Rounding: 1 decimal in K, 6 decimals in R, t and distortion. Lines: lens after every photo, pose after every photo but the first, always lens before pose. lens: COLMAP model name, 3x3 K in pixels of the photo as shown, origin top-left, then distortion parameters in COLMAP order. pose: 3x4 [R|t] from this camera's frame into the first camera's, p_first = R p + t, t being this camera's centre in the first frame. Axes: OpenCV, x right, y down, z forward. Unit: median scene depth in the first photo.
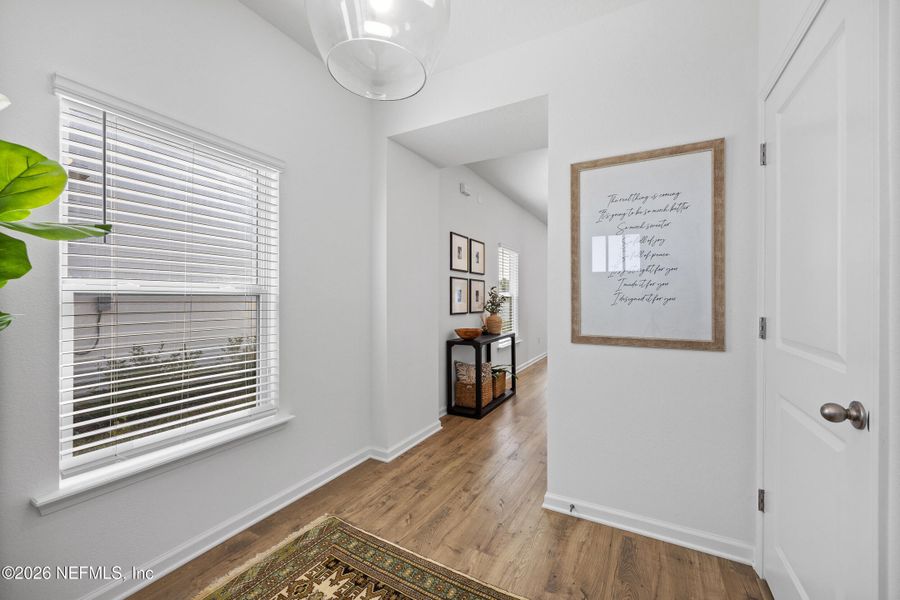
lens RADIAL K [[362.0, 0, 445.1], [0, 362.0, 298.7], [0, 0, 1]] dist [-0.004277, -0.000466]
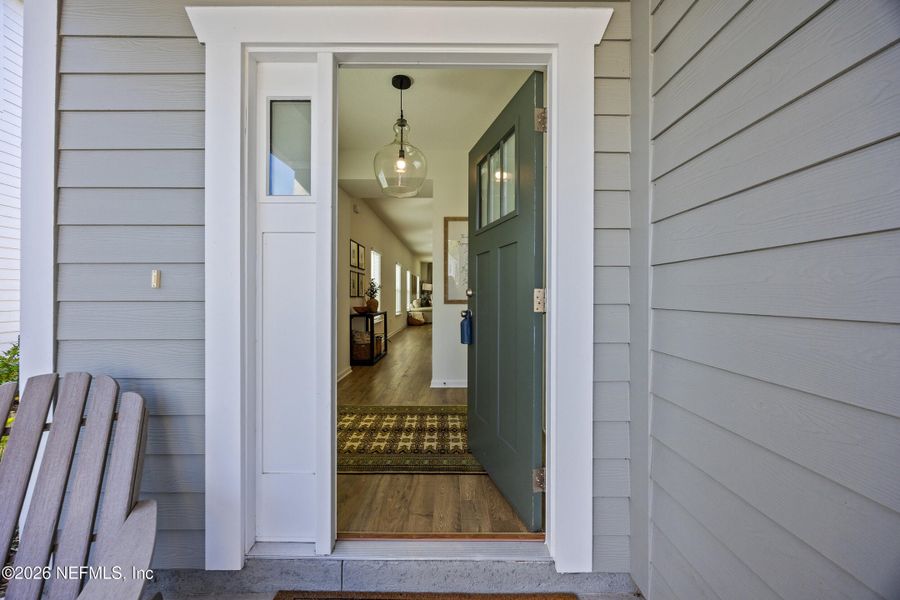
lens RADIAL K [[362.0, 0, 450.8], [0, 362.0, 297.4], [0, 0, 1]] dist [-0.004277, -0.000466]
pose [[0.868607, -0.001109, 0.495500, -0.327827], [0.000847, 0.999999, 0.000753, 0.042993], [-0.495501, -0.000234, 0.868607, -0.414057]]
